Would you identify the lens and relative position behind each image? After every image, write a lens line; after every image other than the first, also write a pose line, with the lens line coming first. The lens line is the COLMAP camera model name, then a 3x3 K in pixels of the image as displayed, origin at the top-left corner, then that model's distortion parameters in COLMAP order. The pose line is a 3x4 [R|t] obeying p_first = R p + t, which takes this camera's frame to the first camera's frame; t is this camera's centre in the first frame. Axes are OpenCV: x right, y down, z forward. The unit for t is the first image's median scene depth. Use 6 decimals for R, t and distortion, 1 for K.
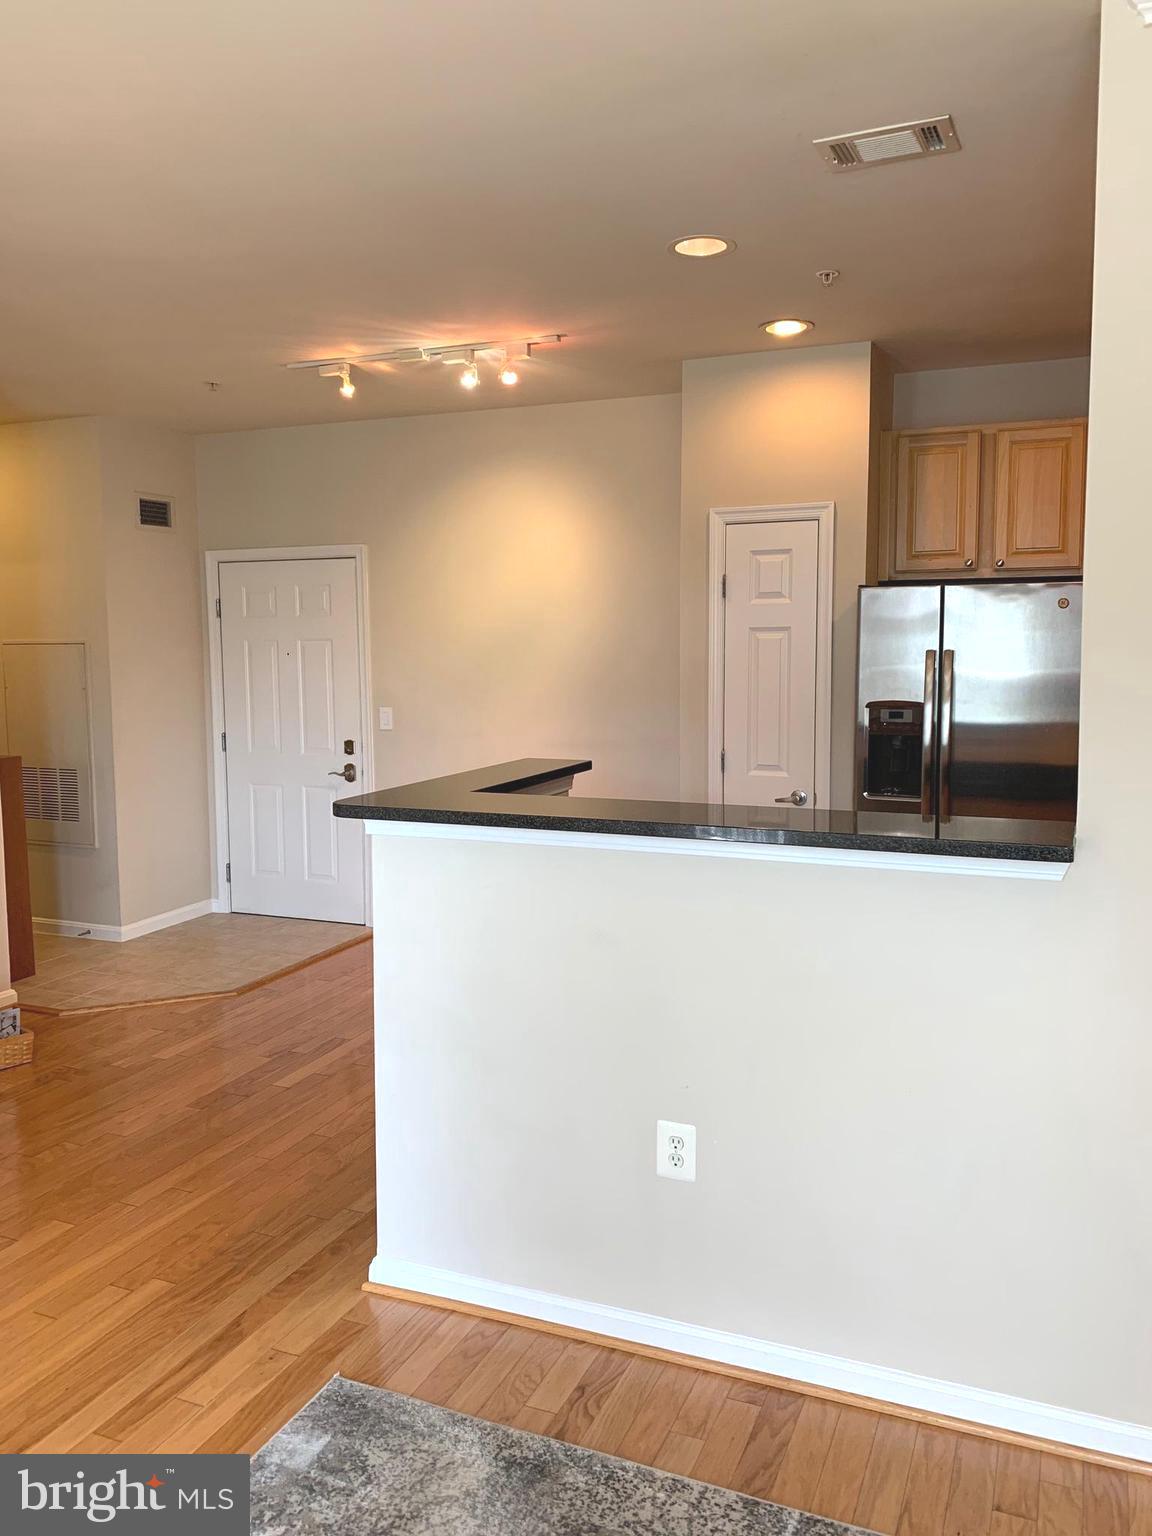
lens RADIAL K [[1210.2, 0, 576.0], [0, 1210.2, 768.0], [0, 0, 1]] dist [0.026586, 0.005837]
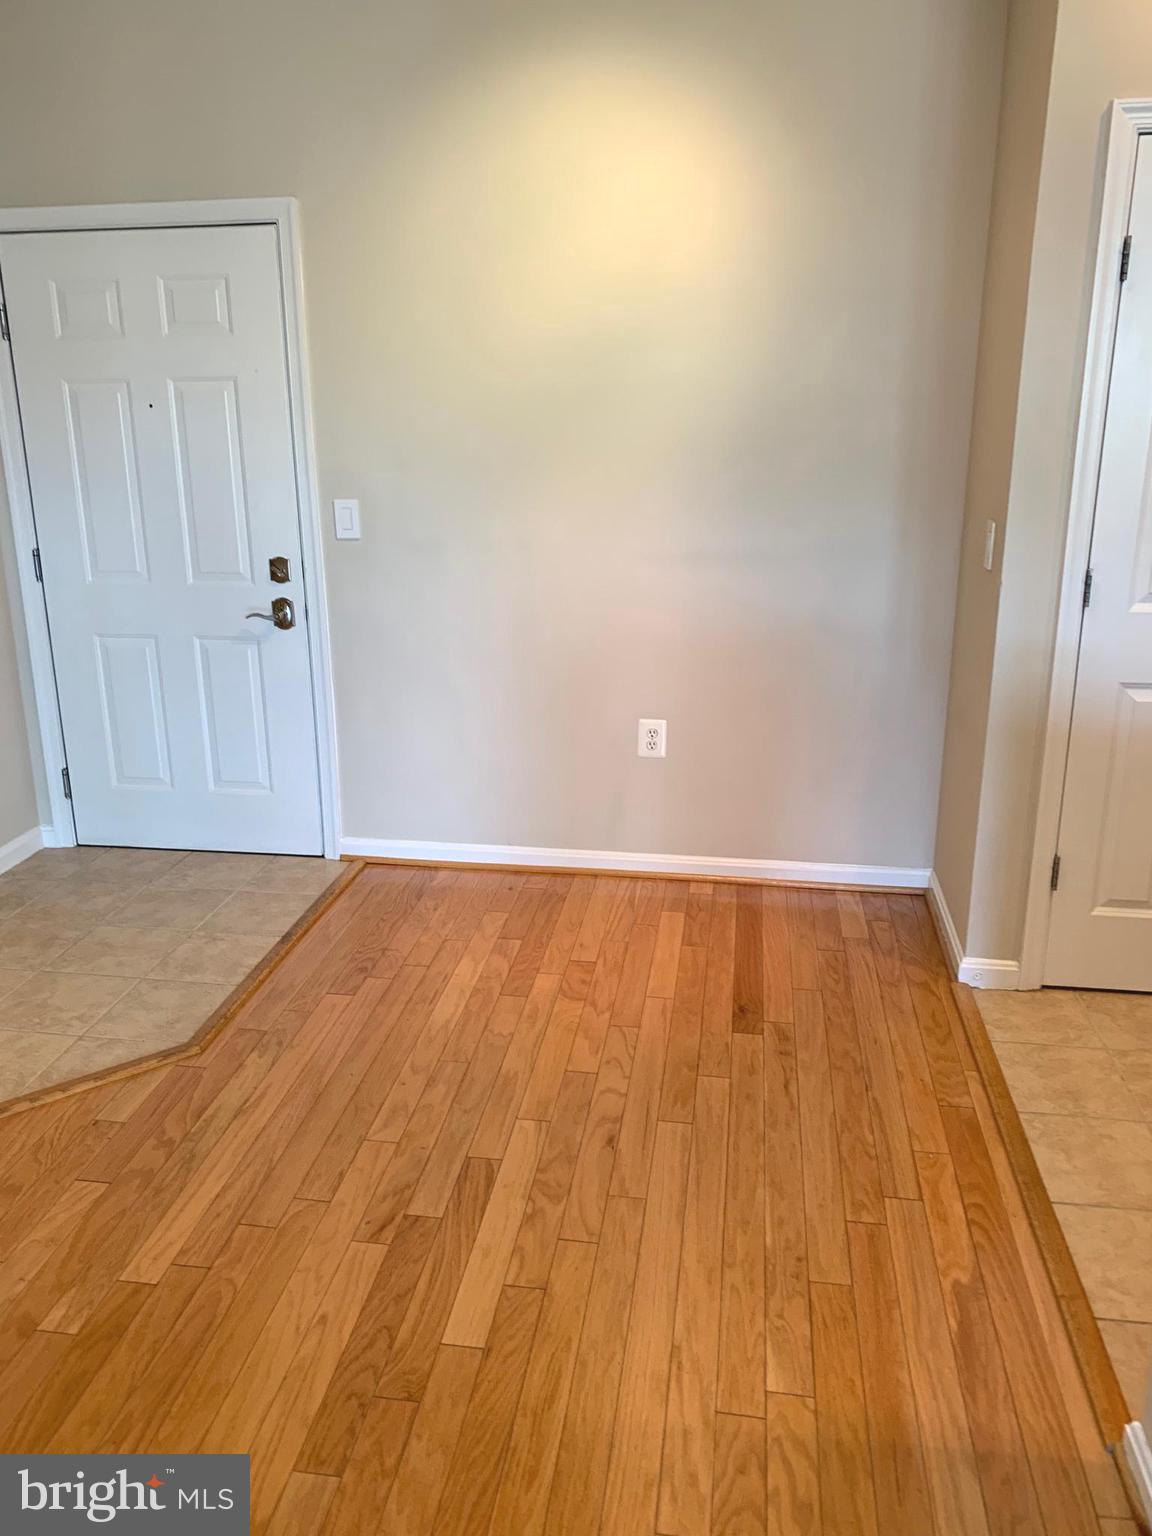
lens RADIAL K [[1210.2, 0, 576.0], [0, 1210.2, 768.0], [0, 0, 1]] dist [0.026586, 0.005837]
pose [[0.968889, -0.073678, 0.236276, -0.224592], [0.029689, 0.982368, 0.184587, -0.031453], [-0.245710, -0.171830, 0.953992, 0.441183]]
